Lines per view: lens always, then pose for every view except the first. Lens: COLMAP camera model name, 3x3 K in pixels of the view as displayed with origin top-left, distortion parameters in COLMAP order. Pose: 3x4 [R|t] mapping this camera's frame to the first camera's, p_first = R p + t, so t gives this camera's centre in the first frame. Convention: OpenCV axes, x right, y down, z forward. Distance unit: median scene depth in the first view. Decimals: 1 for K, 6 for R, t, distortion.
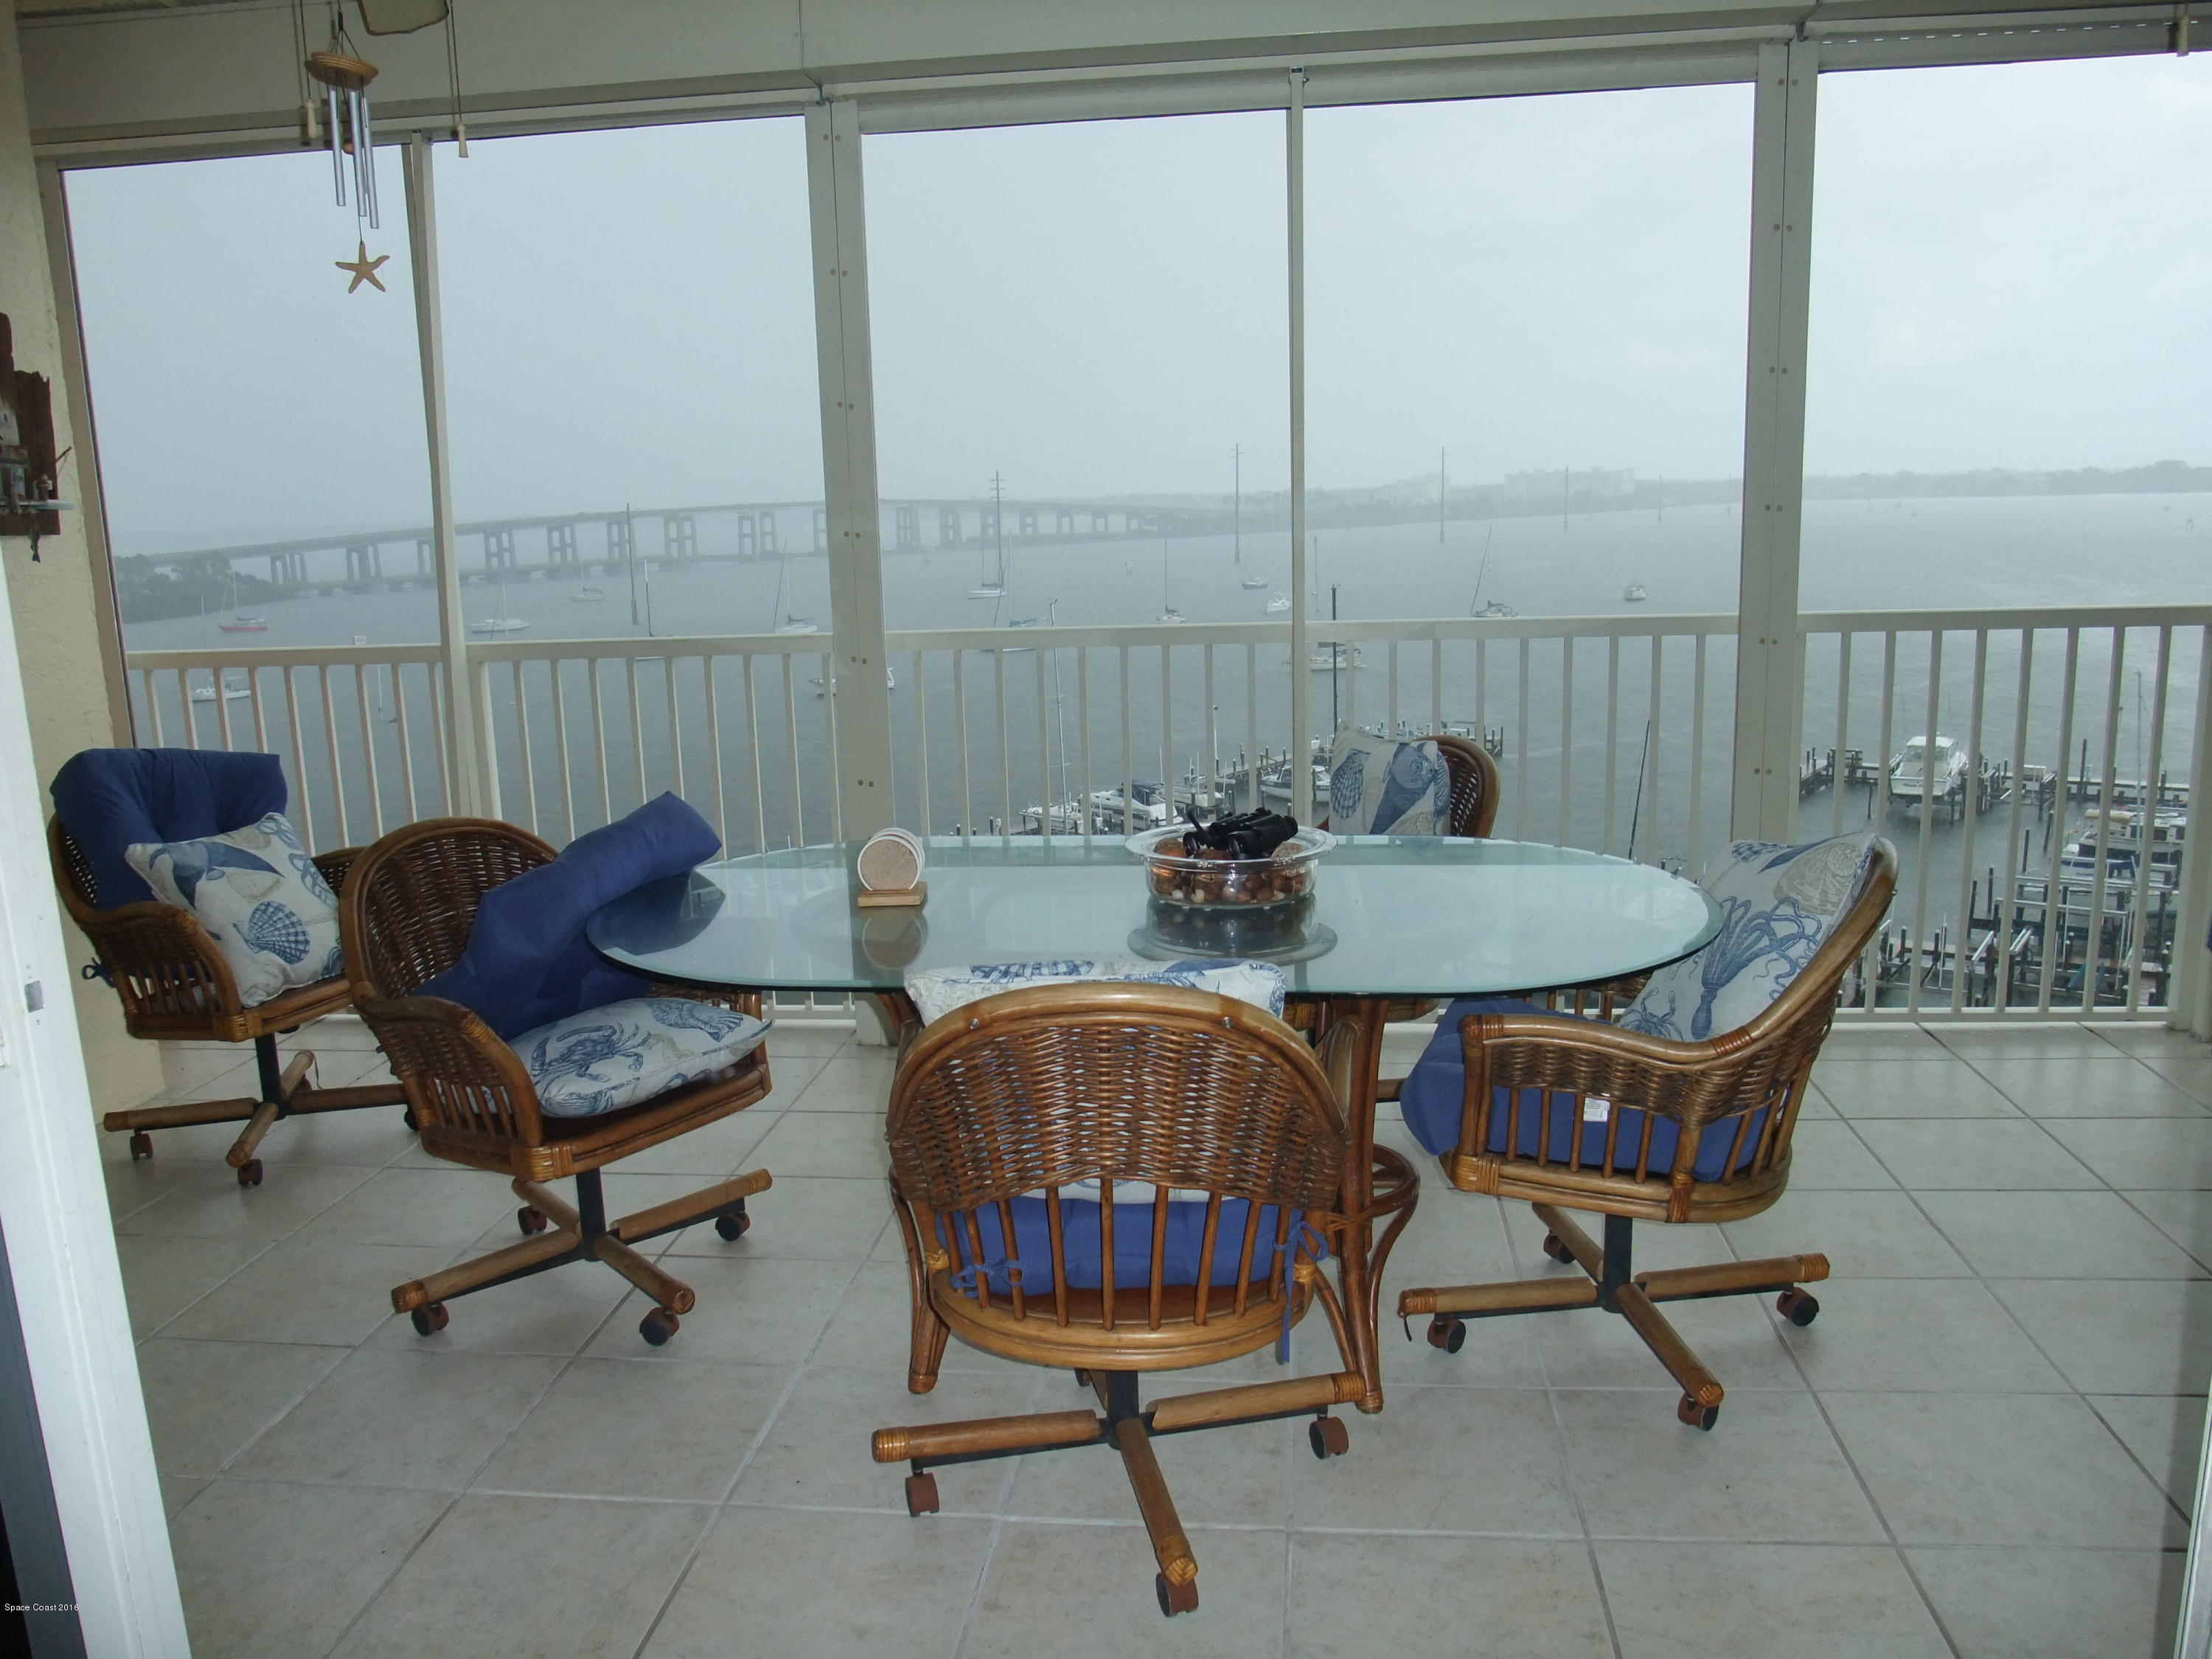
lens RADIAL K [[1700.4, 0, 1106.0], [0, 1700.4, 829.5], [0, 0, 1]] dist [-0.080887, 0.050332]
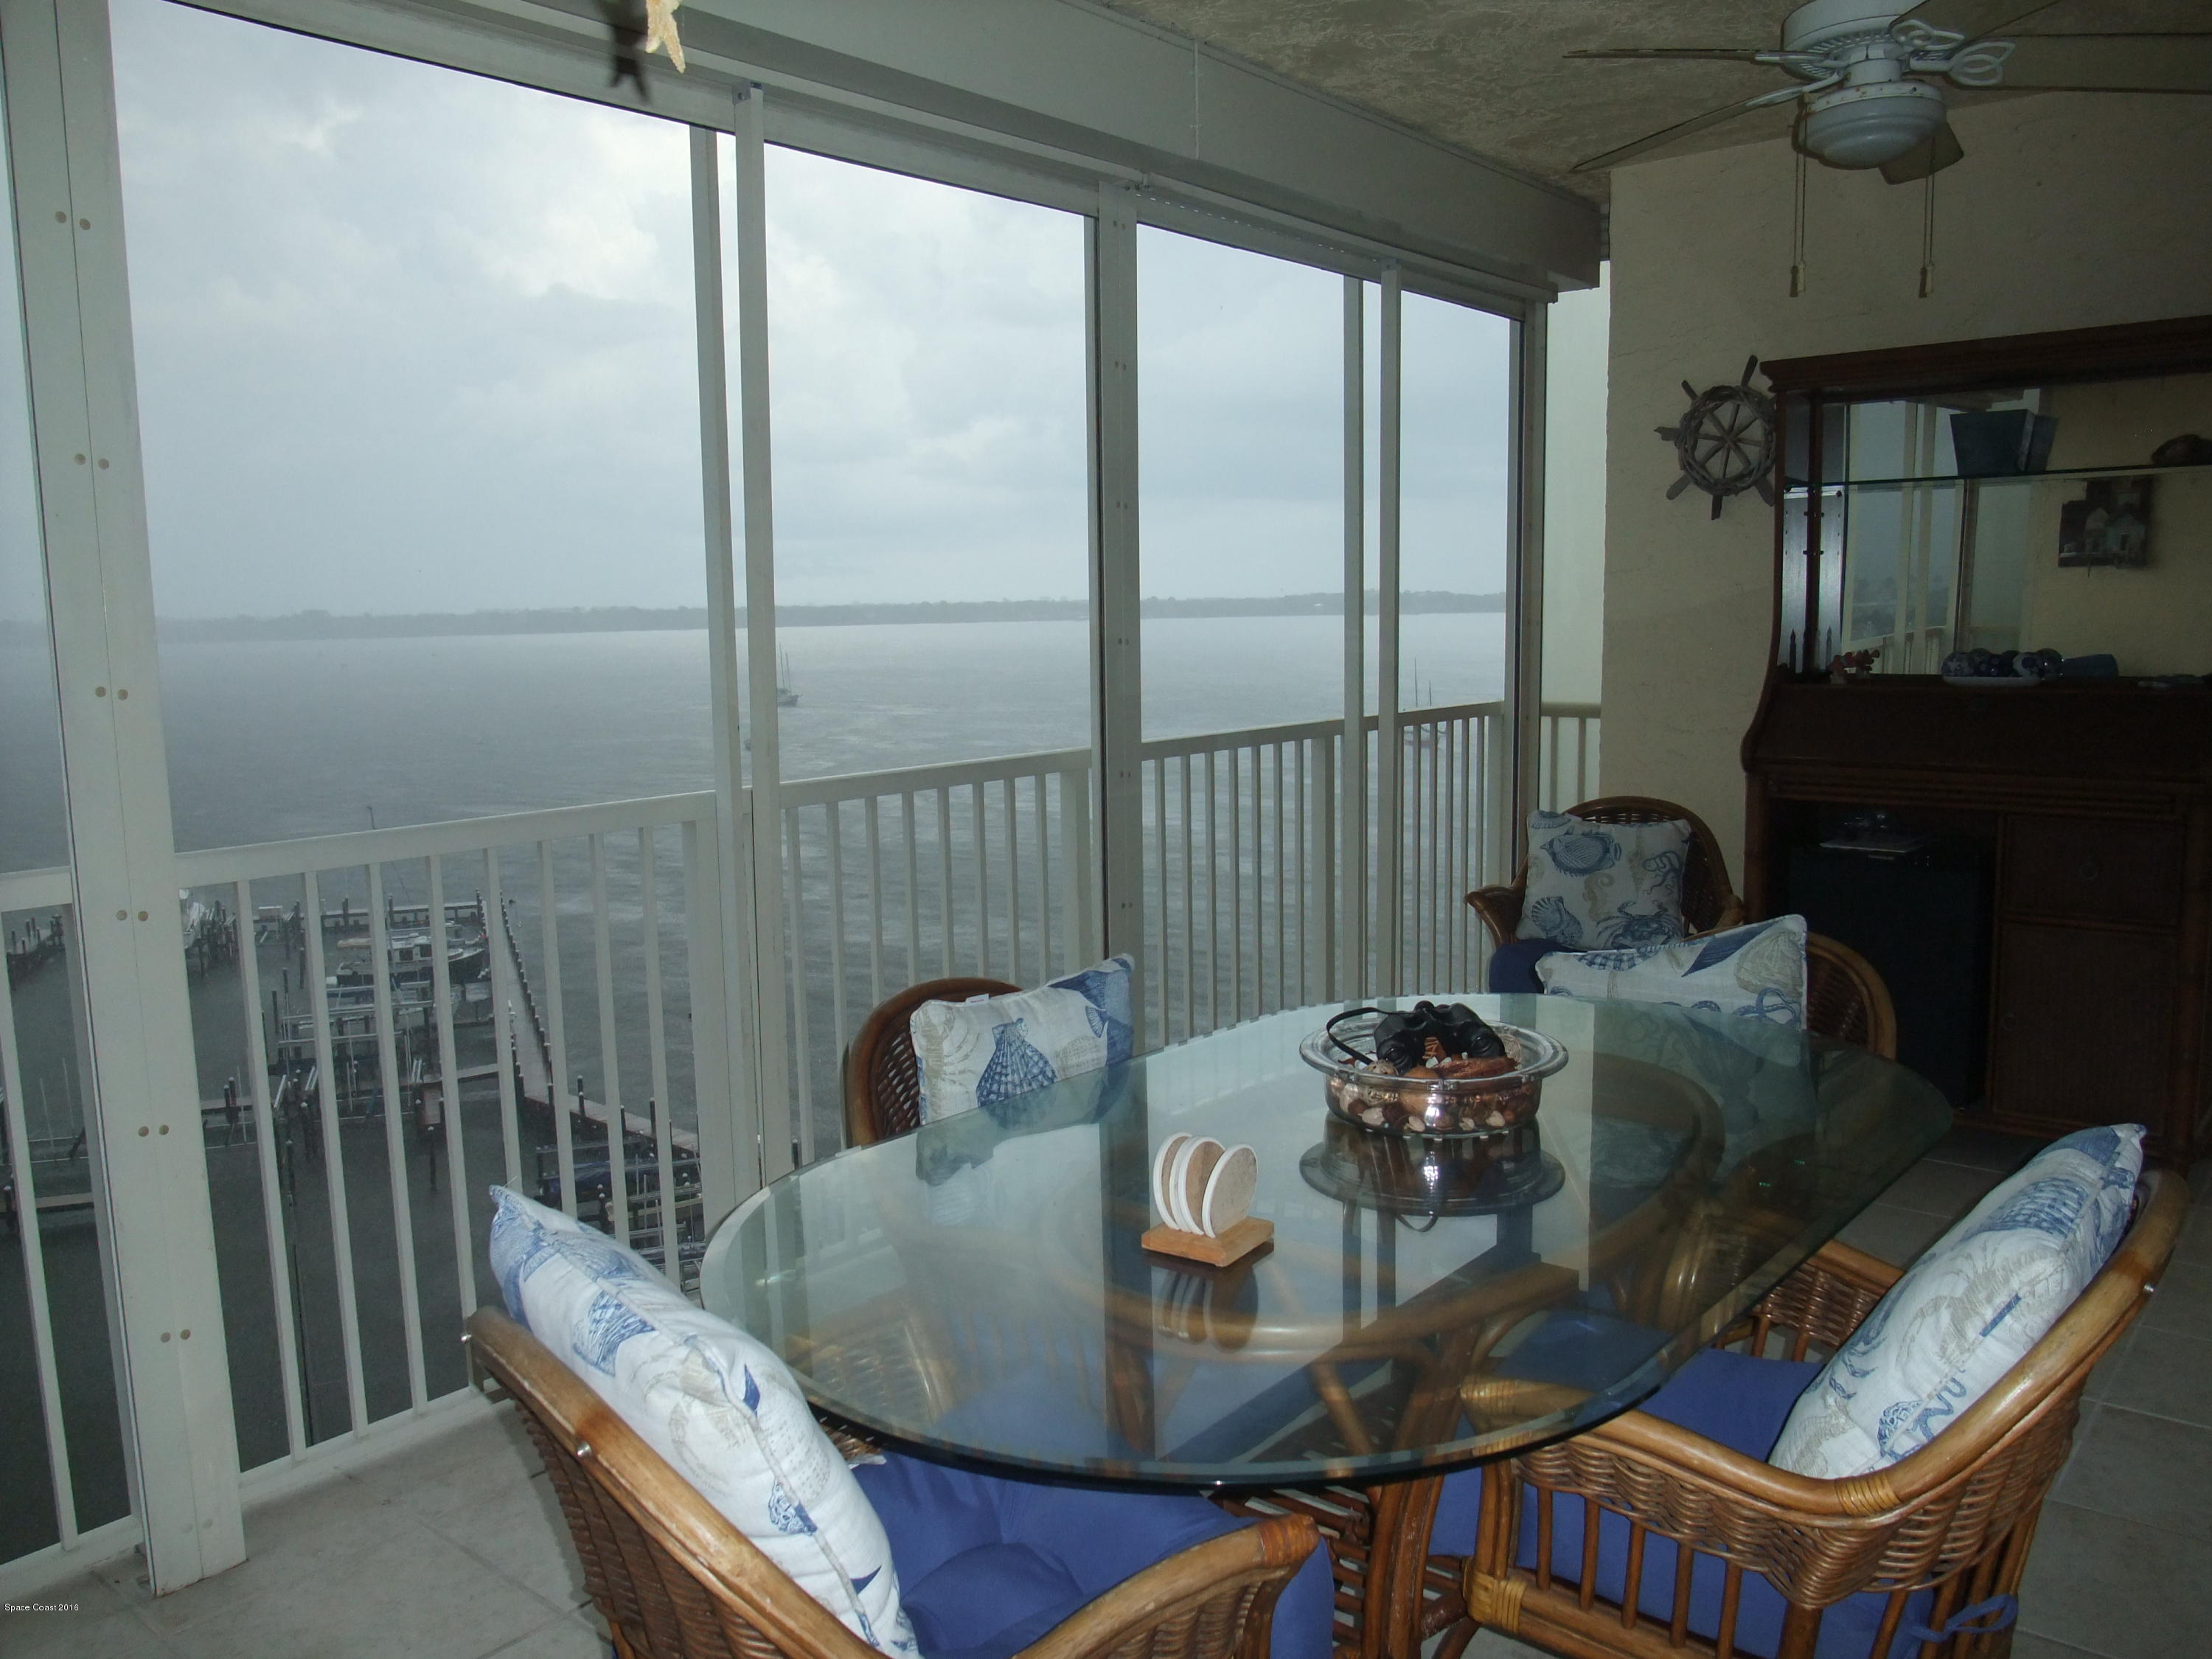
lens RADIAL K [[1700.4, 0, 1106.0], [0, 1700.4, 829.5], [0, 0, 1]] dist [-0.080887, 0.050332]
pose [[0.523395, -0.082654, 0.848072, -1.231893], [0.155973, 0.987761, 0.000008, -0.206268], [-0.837693, 0.132272, 0.529881, 1.249112]]
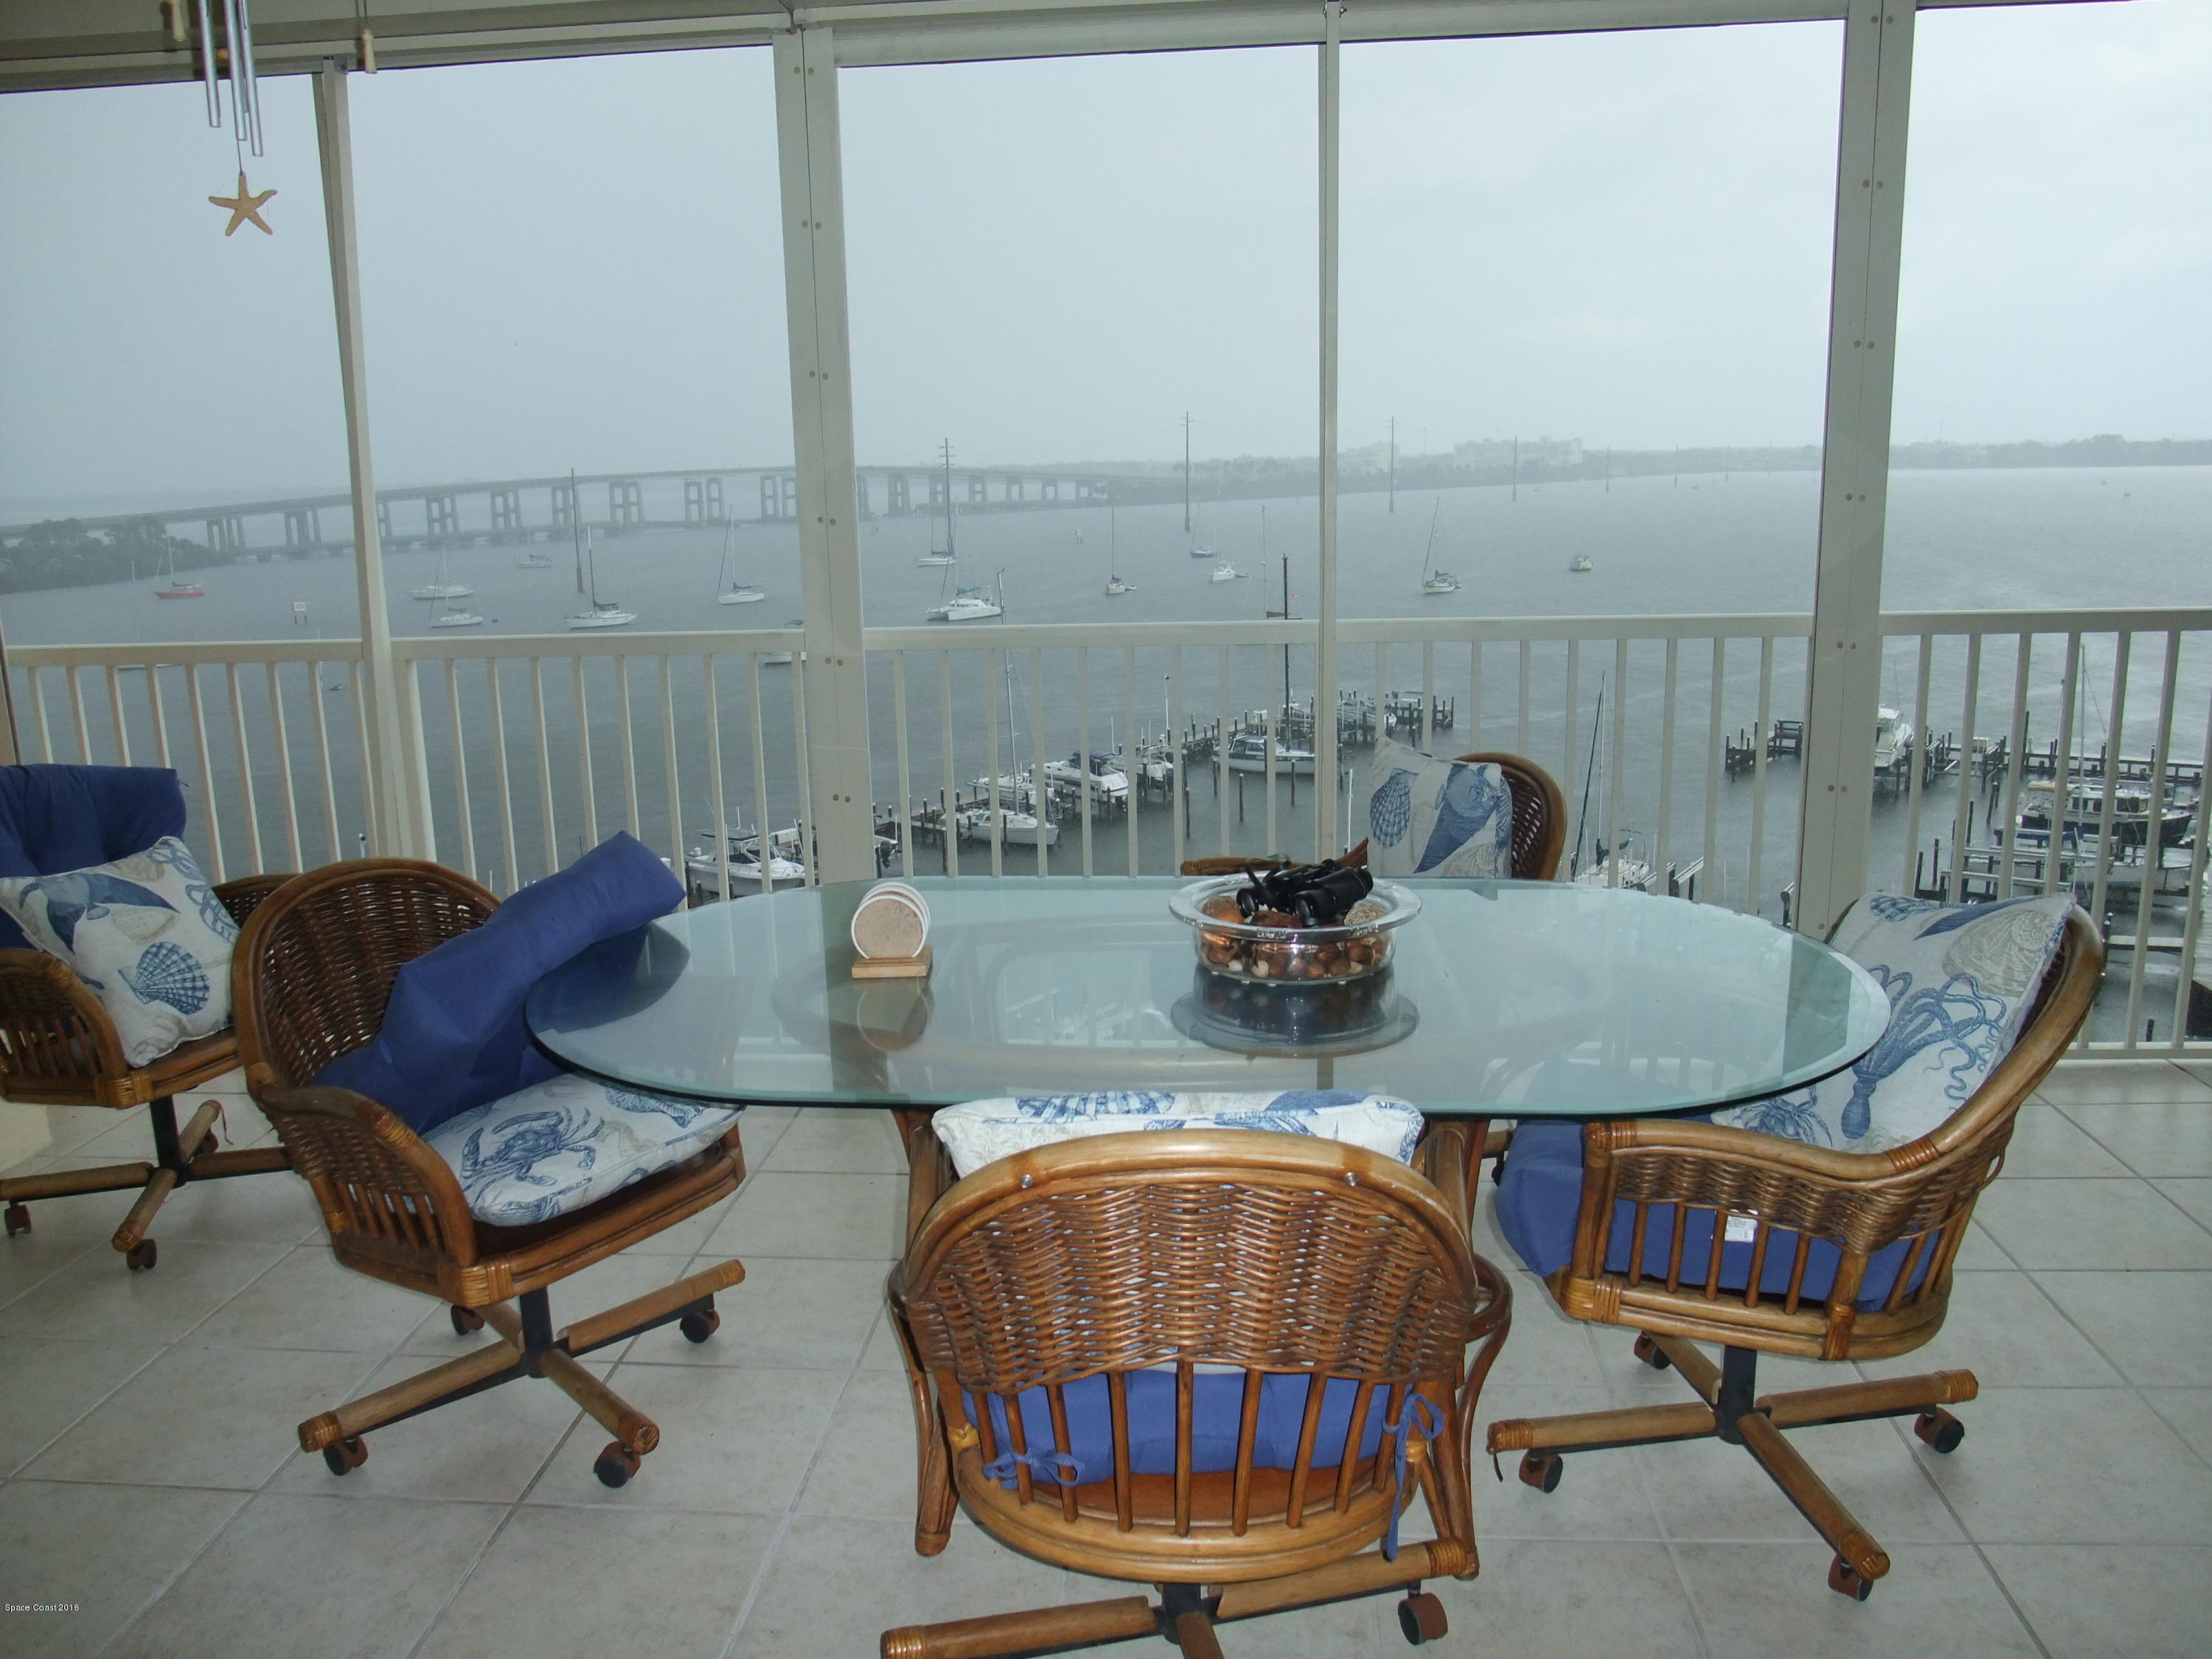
lens RADIAL K [[1700.4, 0, 1106.0], [0, 1700.4, 829.5], [0, 0, 1]] dist [-0.080887, 0.050332]
pose [[0.999558, -0.000371, 0.029714, -0.044319], [-0.000177, 0.999830, 0.018418, -0.042276], [-0.029716, -0.018416, 0.999389, 0.155258]]
